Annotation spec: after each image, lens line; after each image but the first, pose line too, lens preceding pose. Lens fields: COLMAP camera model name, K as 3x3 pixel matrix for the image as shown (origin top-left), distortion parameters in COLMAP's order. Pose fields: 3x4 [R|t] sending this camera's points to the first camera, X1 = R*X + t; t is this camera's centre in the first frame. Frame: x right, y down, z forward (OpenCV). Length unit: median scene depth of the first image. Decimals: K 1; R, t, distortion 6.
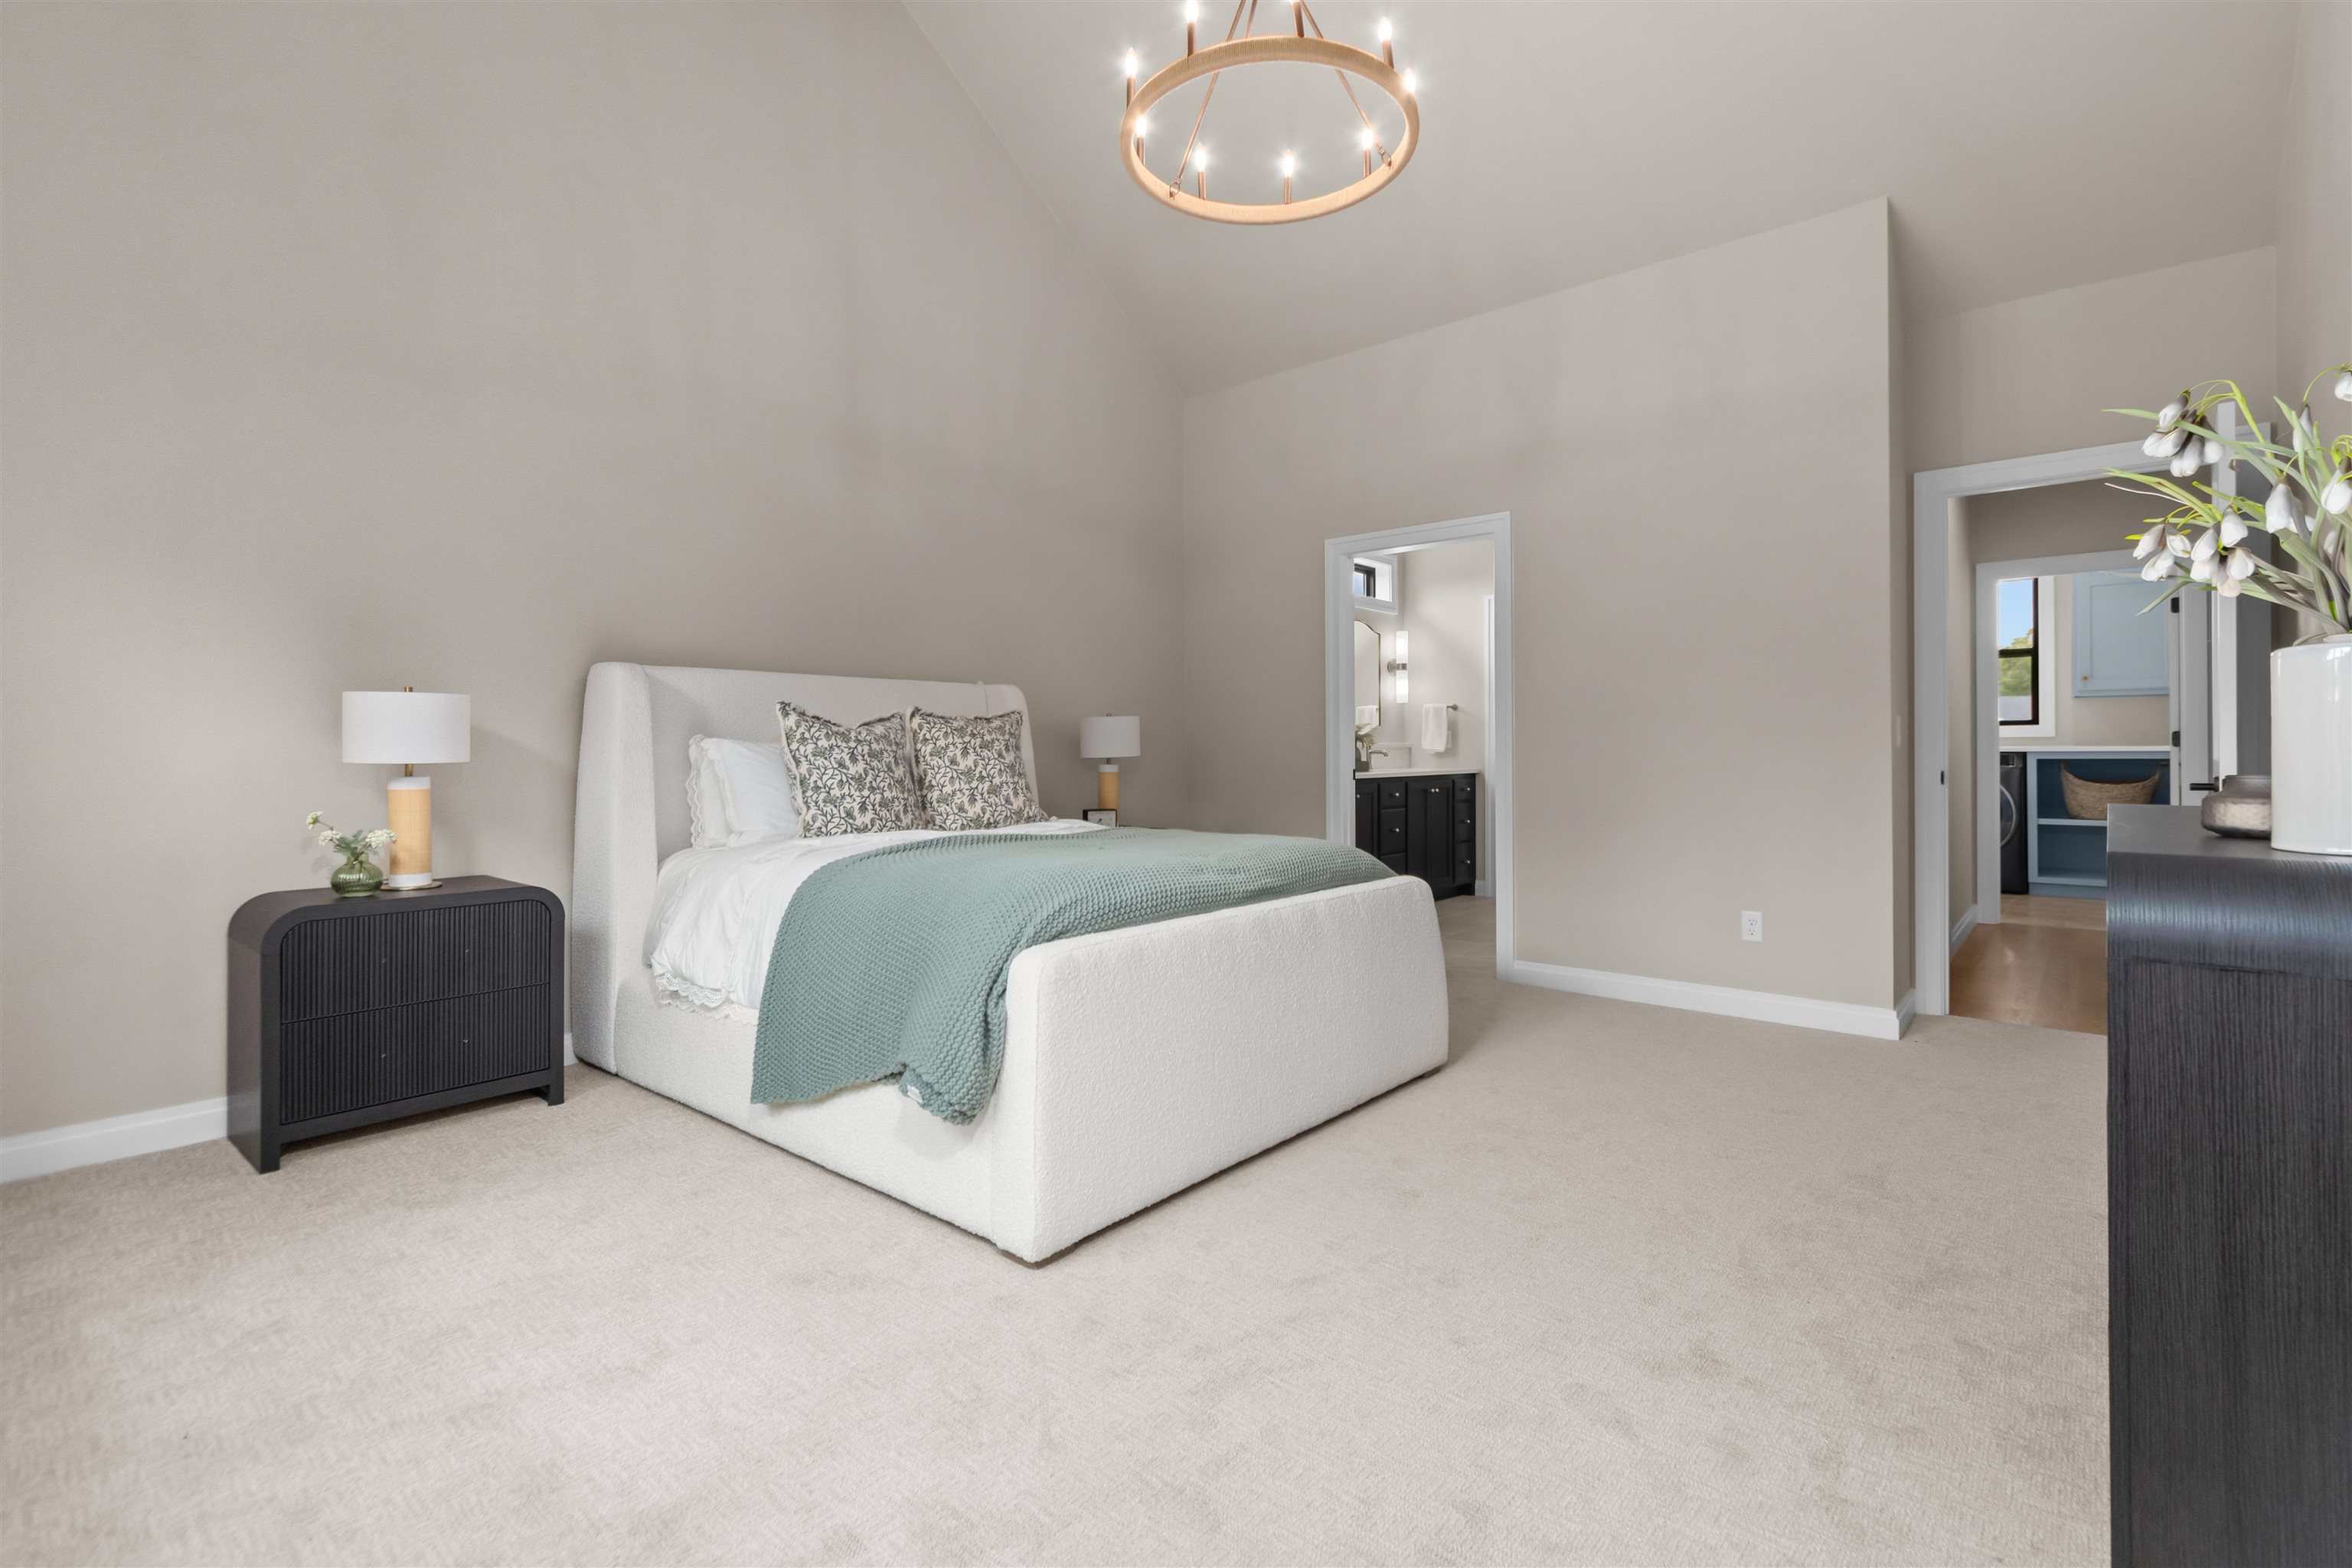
lens RADIAL K [[1077.0, 0, 1143.9], [0, 1077.0, 750.8], [0, 0, 1]] dist [-0.000847, -0.000204]
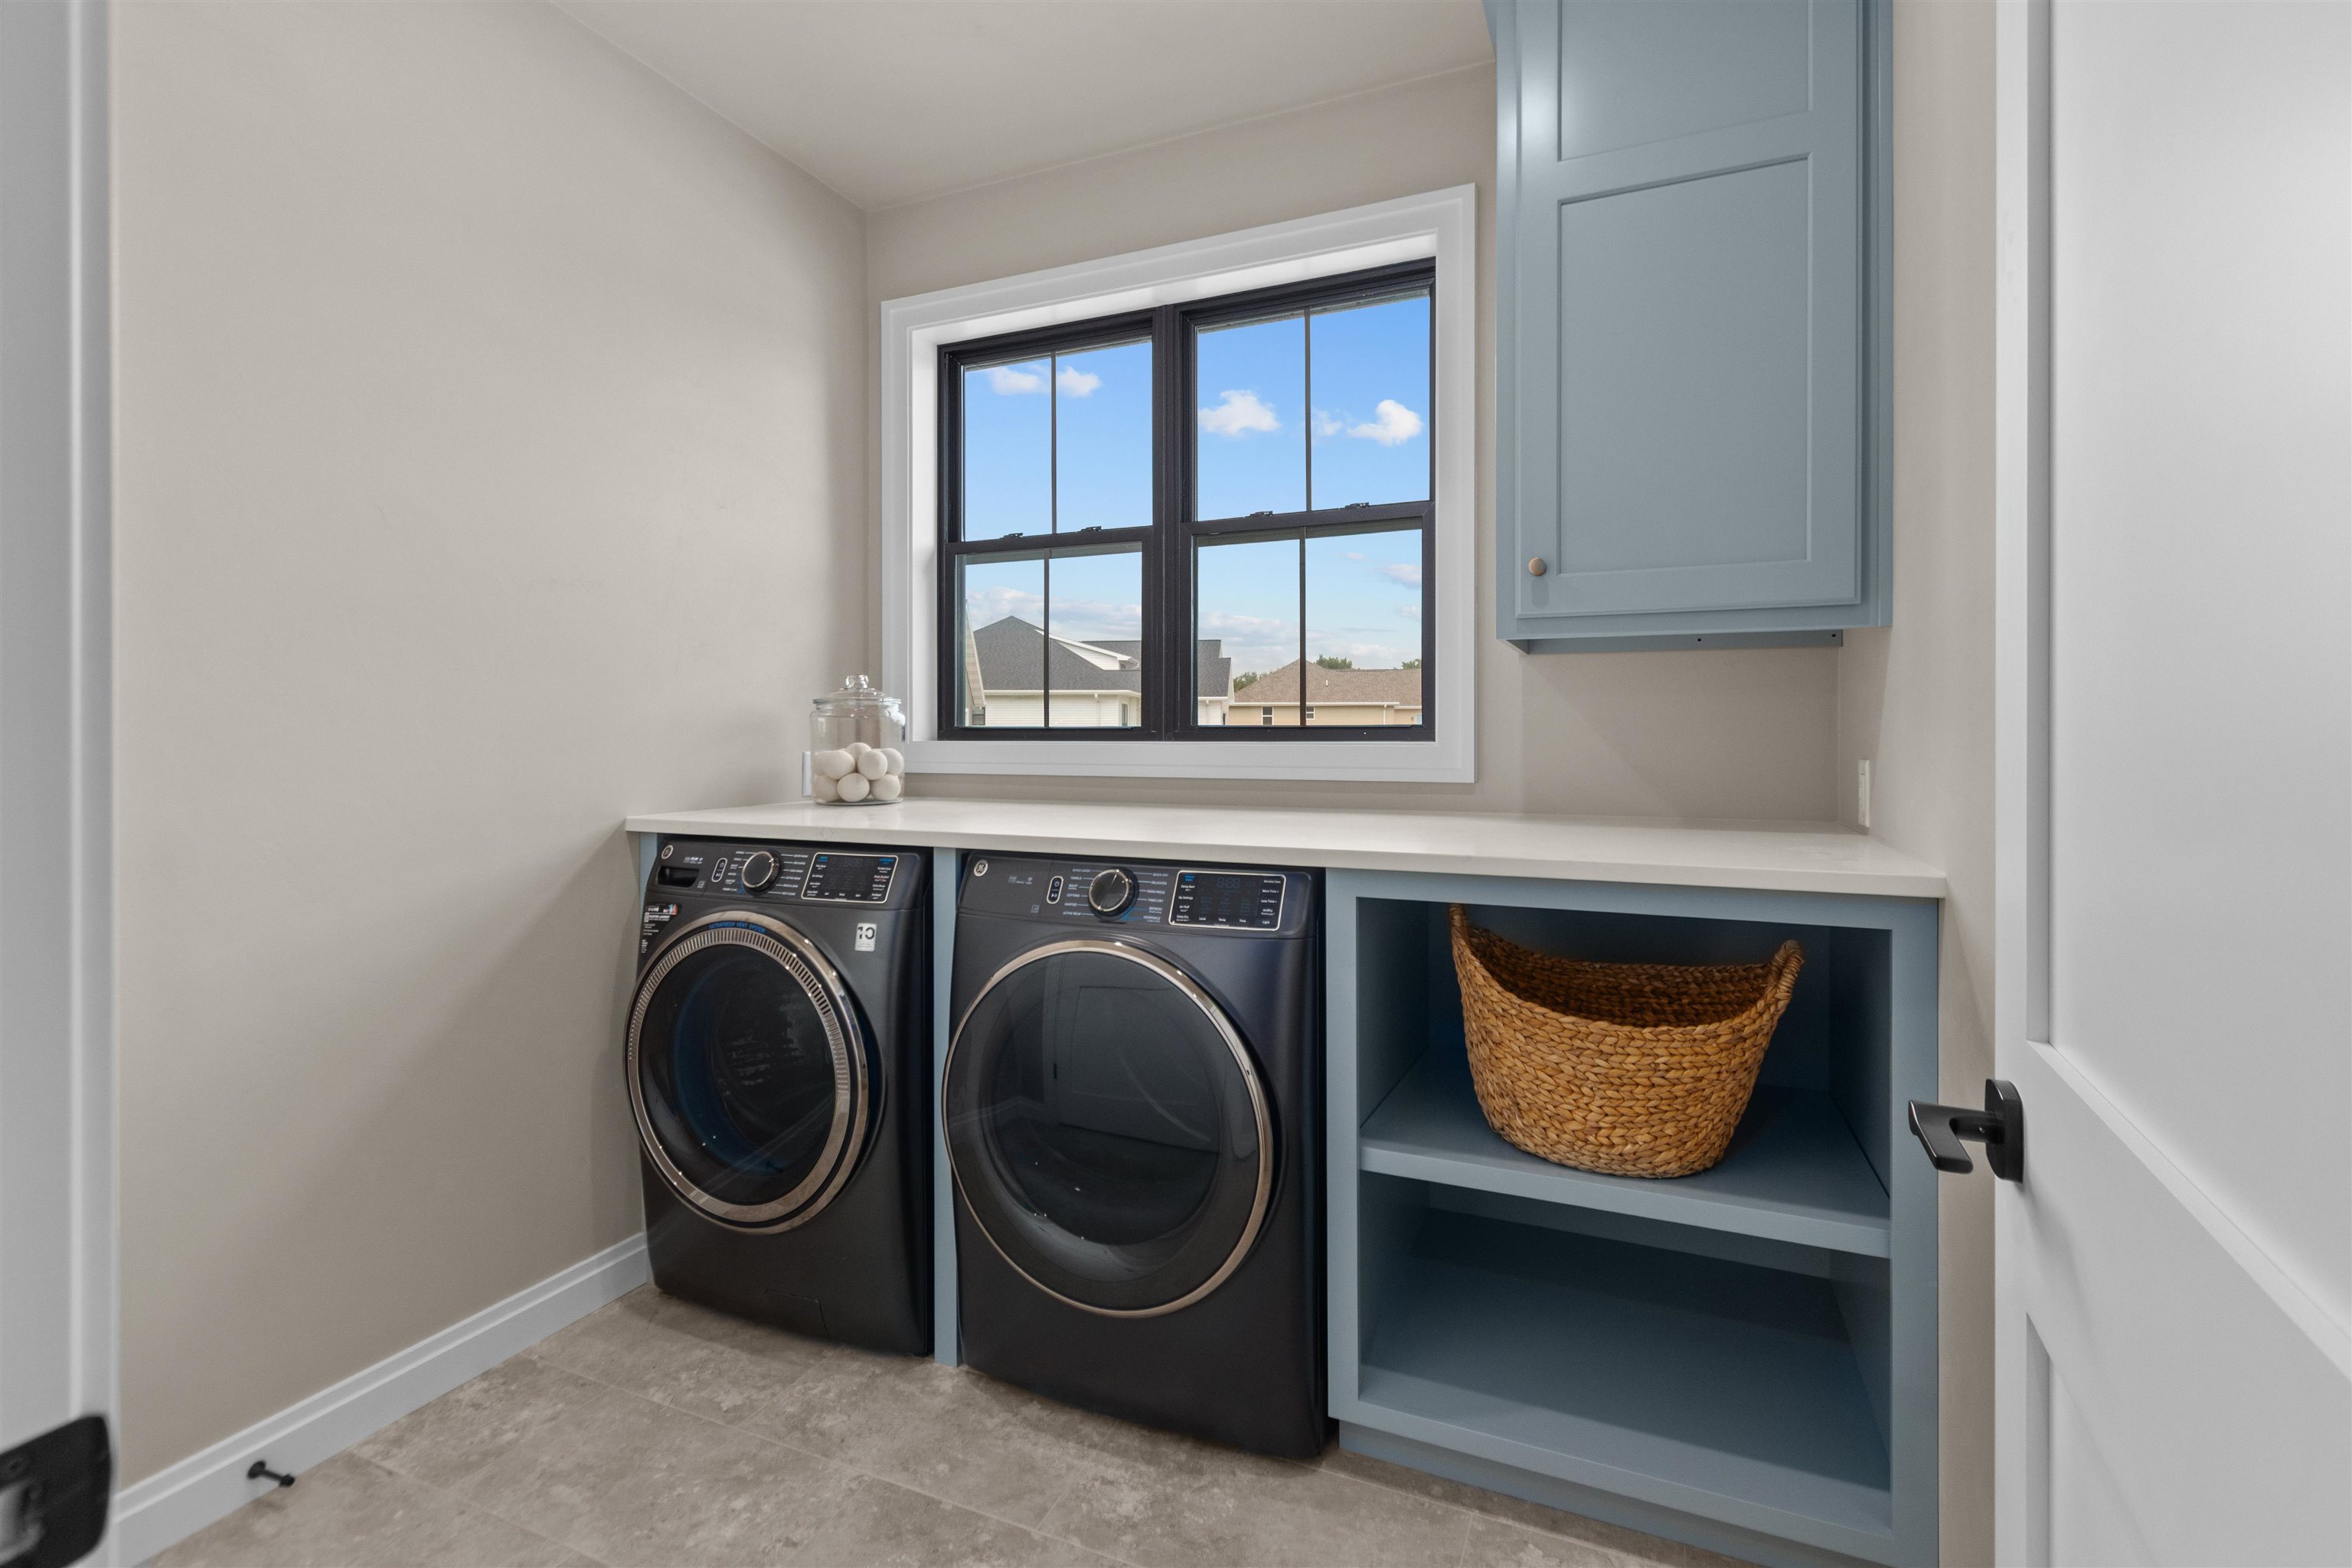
lens RADIAL K [[1077.0, 0, 1143.9], [0, 1077.0, 750.8], [0, 0, 1]] dist [-0.000847, -0.000204]
pose [[0.950970, 0.005394, 0.309237, 0.705609], [-0.007304, 0.999961, 0.005021, -0.024613], [-0.309197, -0.007033, 0.950972, 0.783749]]
